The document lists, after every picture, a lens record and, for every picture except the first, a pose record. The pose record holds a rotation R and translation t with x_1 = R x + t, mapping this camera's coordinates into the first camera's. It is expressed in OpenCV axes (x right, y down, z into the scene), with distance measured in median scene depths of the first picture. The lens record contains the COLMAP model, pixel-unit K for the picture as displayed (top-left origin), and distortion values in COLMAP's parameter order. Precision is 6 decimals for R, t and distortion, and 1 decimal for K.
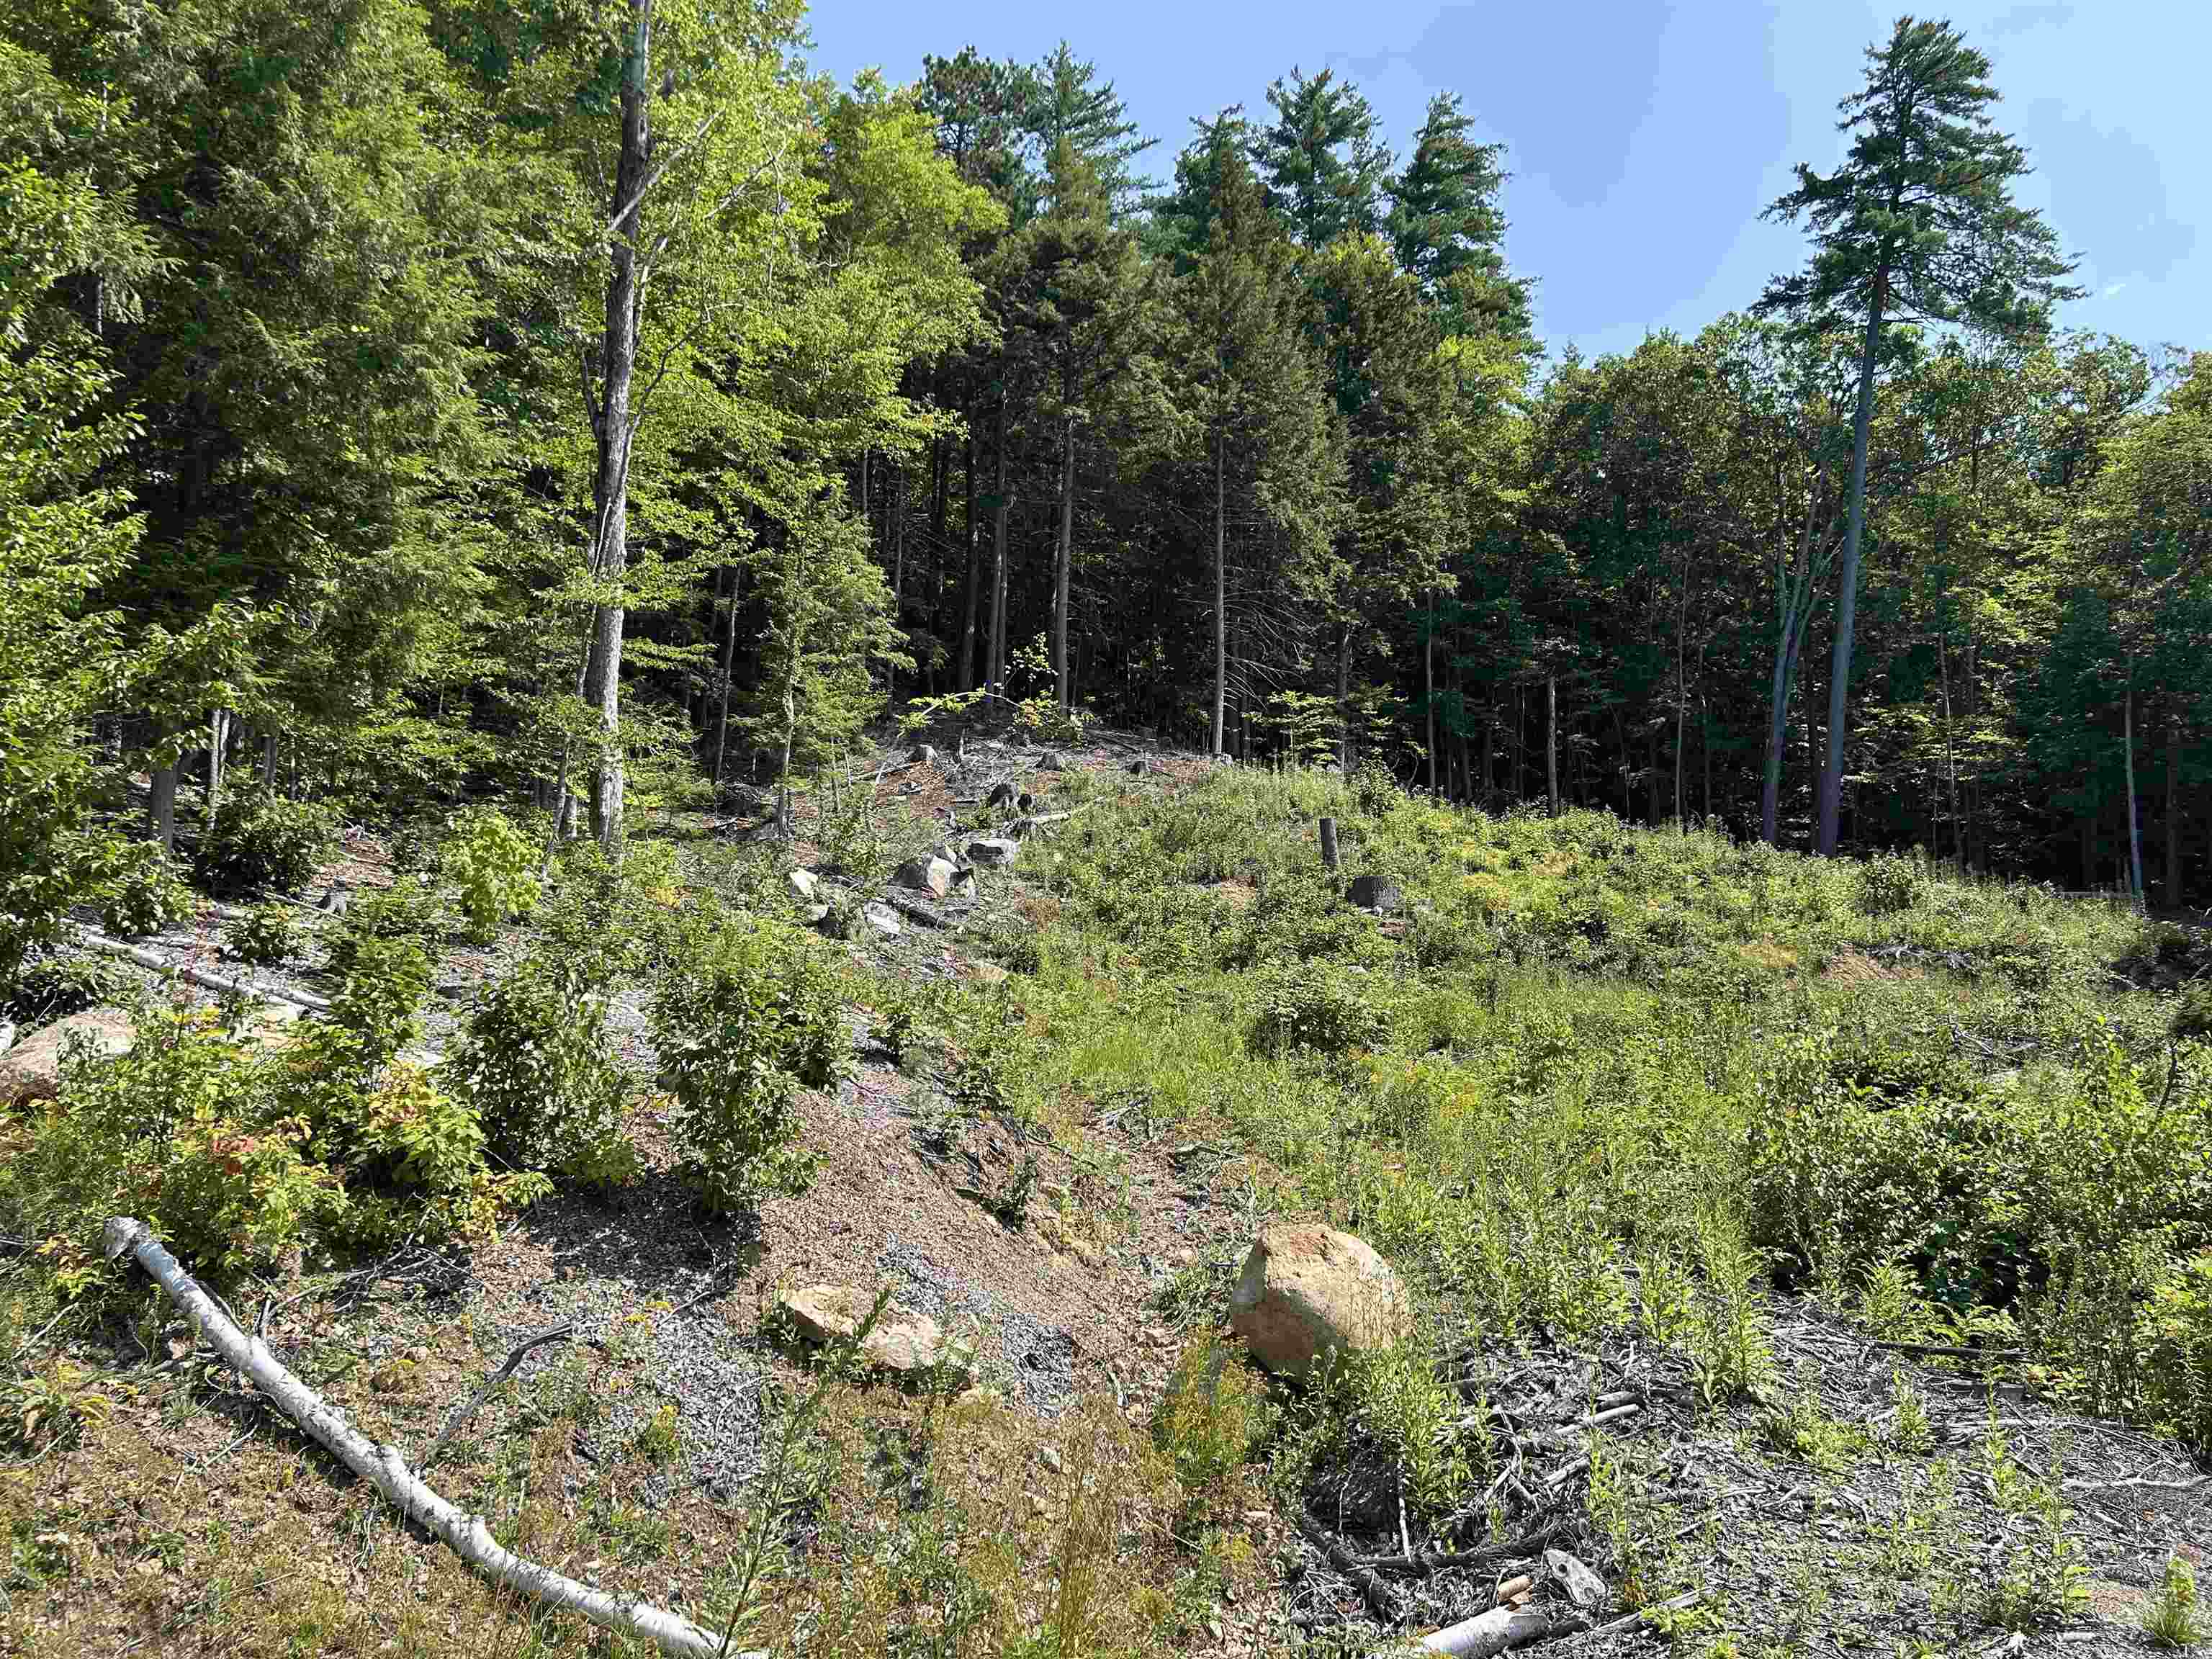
lens RADIAL K [[1625.8, 0, 1138.0], [0, 1625.8, 838.6], [0, 0, 1]] dist [0.115593, -0.134692]
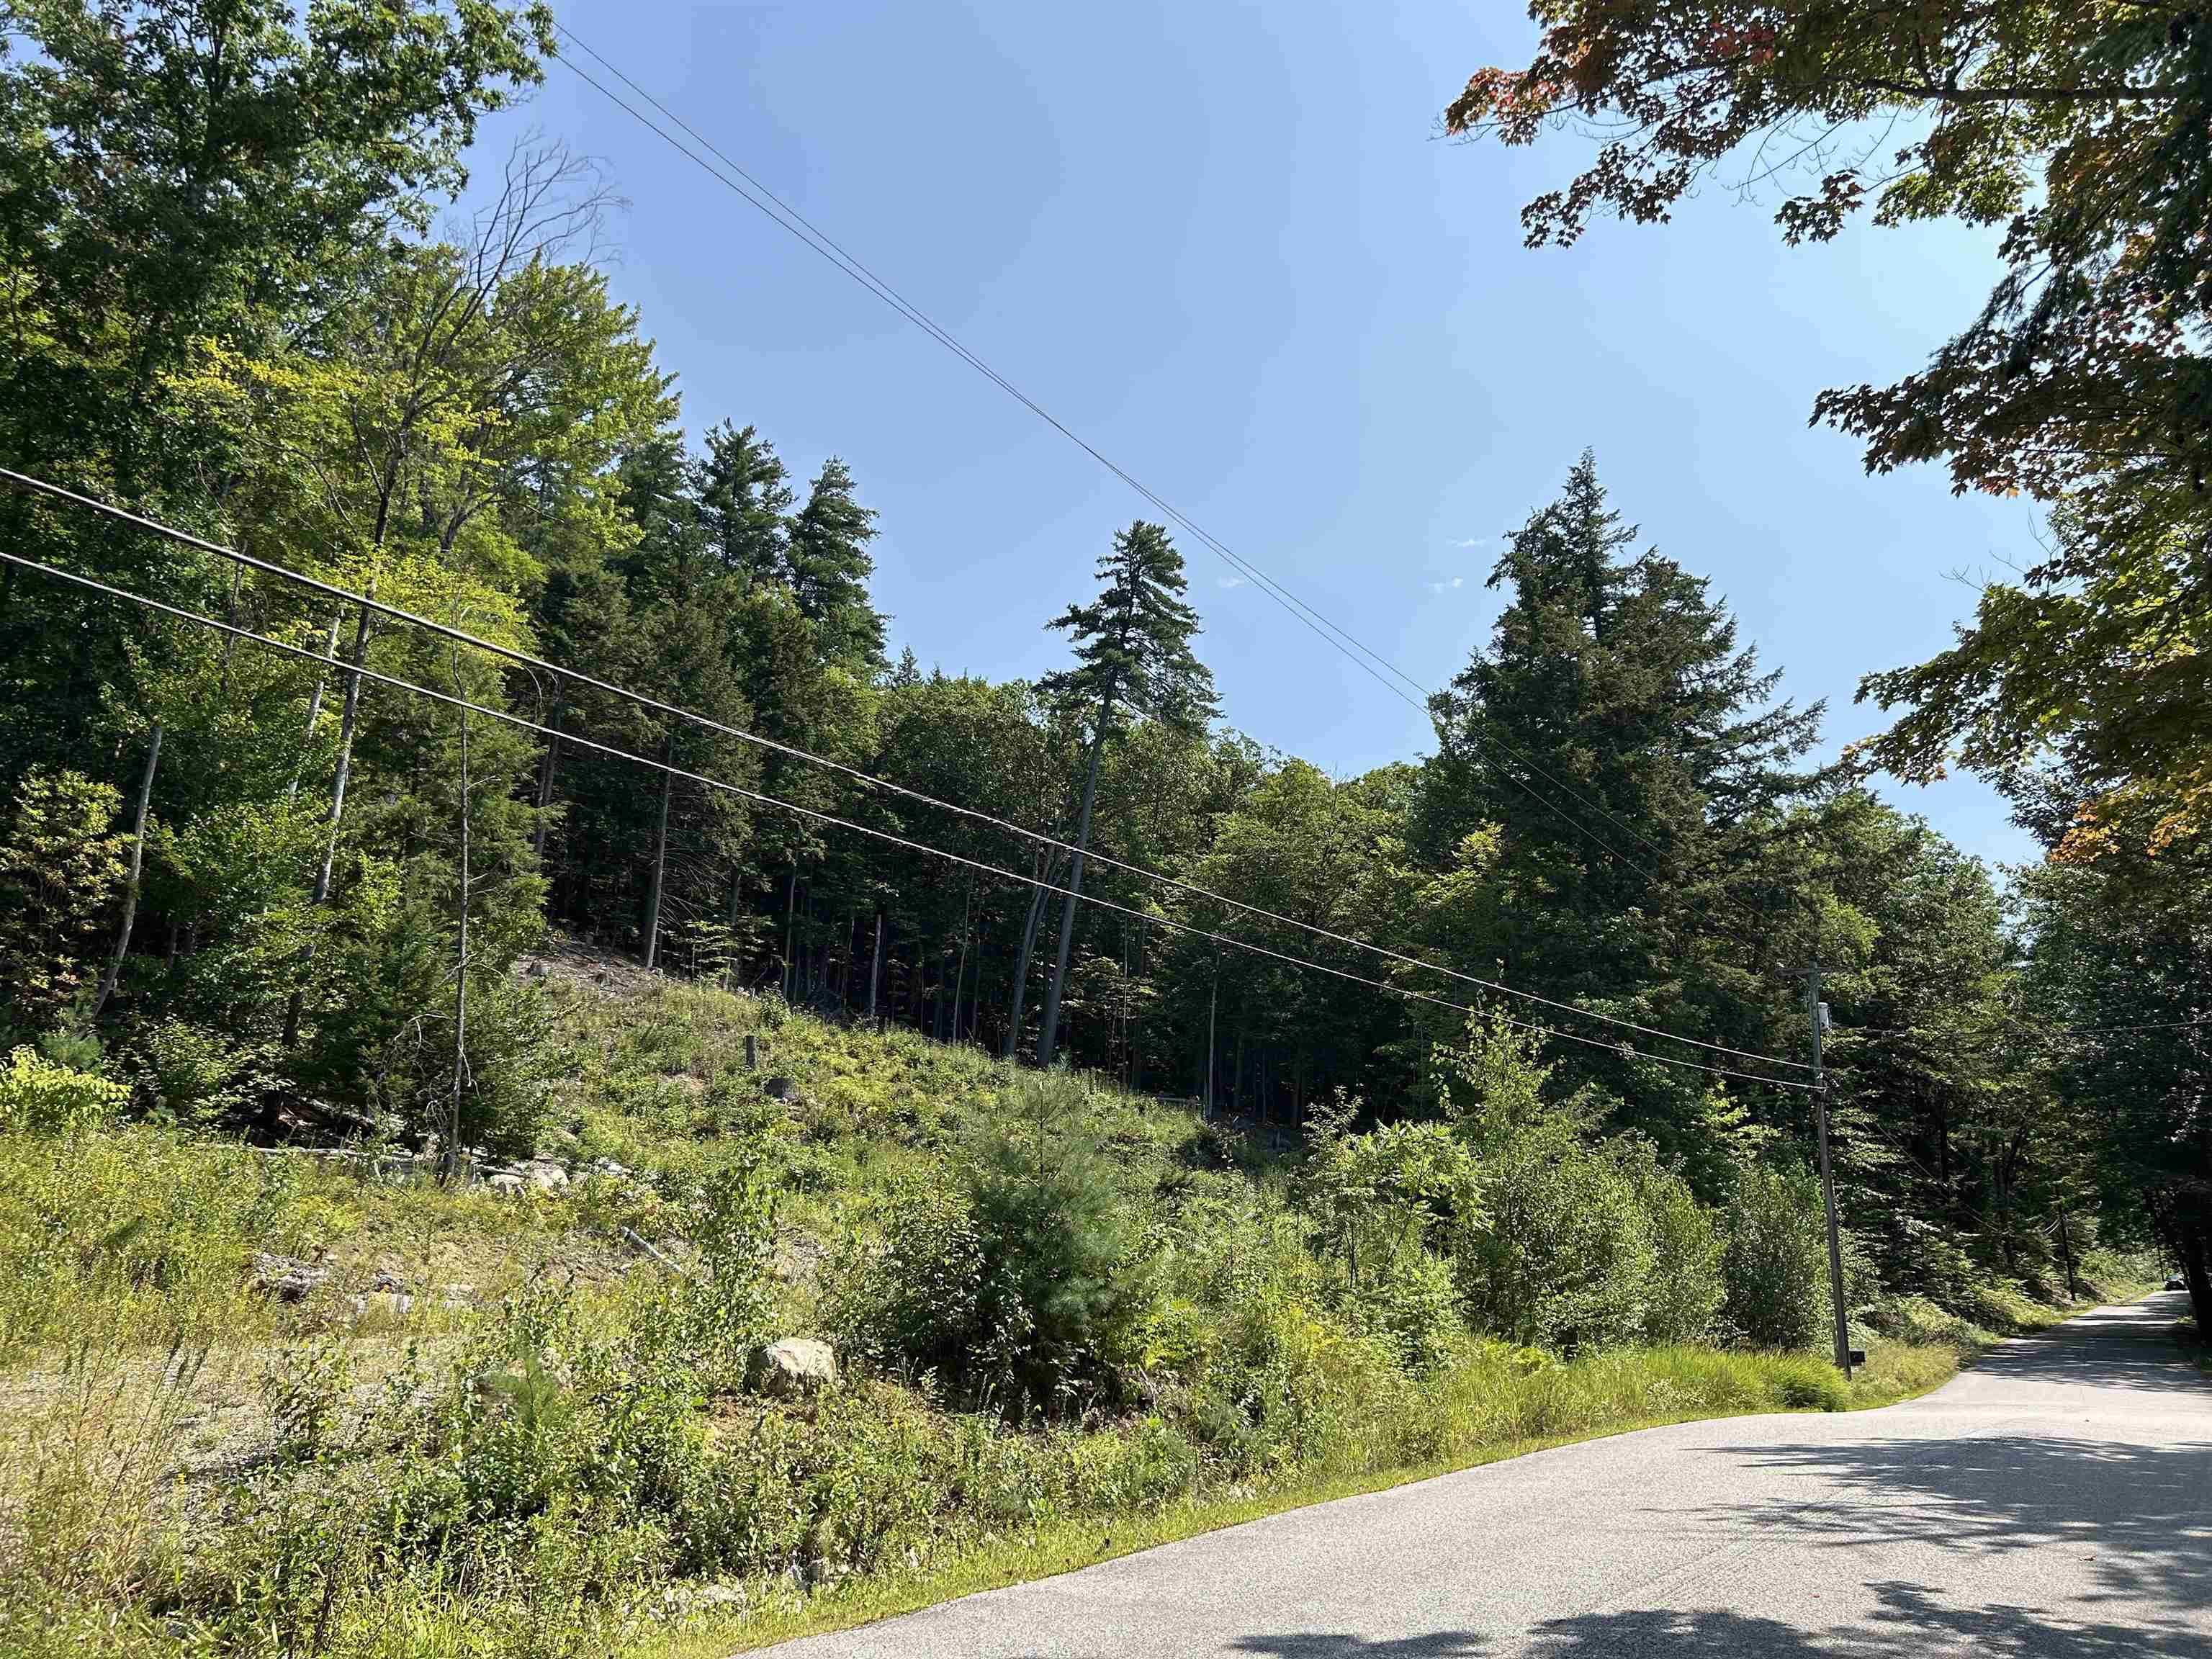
lens RADIAL K [[1625.8, 0, 1138.0], [0, 1625.8, 838.6], [0, 0, 1]] dist [0.115593, -0.134692]
pose [[0.900255, 0.122450, 0.417788, -0.151984], [-0.089810, 0.991225, -0.096994, -0.053366], [-0.425999, 0.049798, 0.903352, -0.387427]]
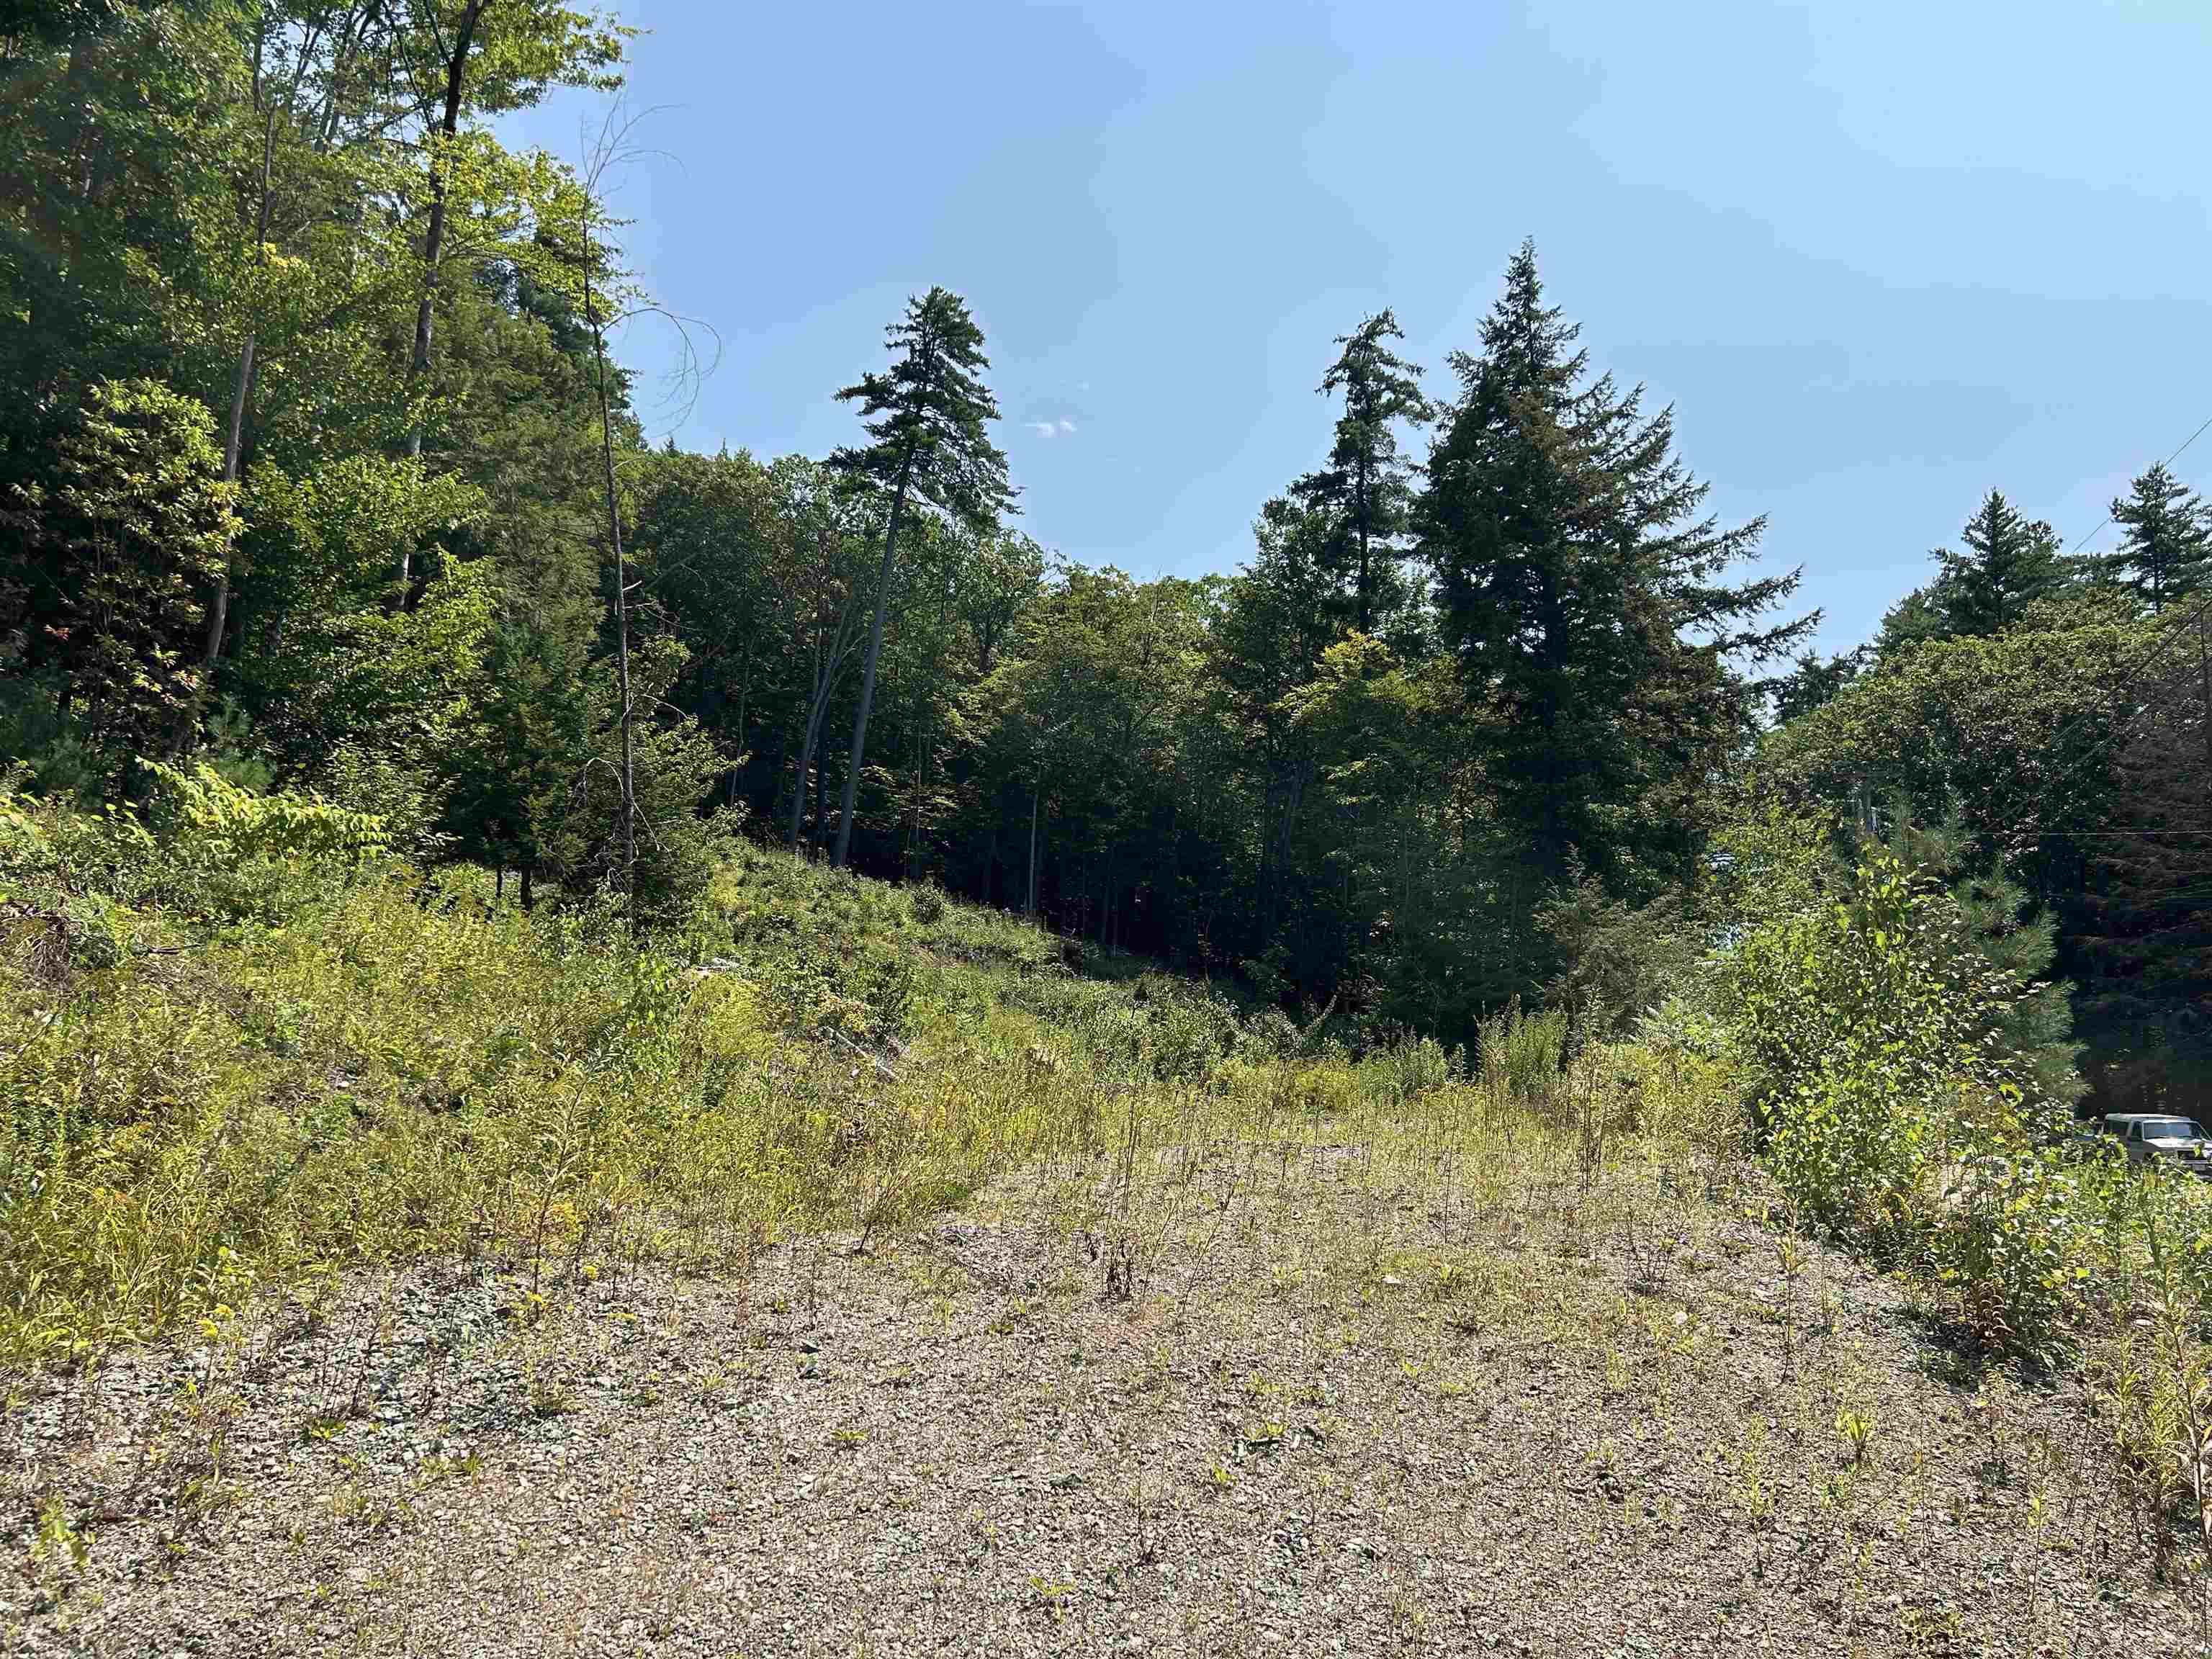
lens RADIAL K [[1620.5, 0, 1136.5], [0, 1620.5, 858.9], [0, 0, 1]] dist [0.086241, -0.211923]
pose [[0.767190, 0.089690, 0.635118, -0.265781], [-0.109679, 0.993936, -0.007875, -0.017386], [-0.631973, -0.063618, 0.772375, -0.226127]]
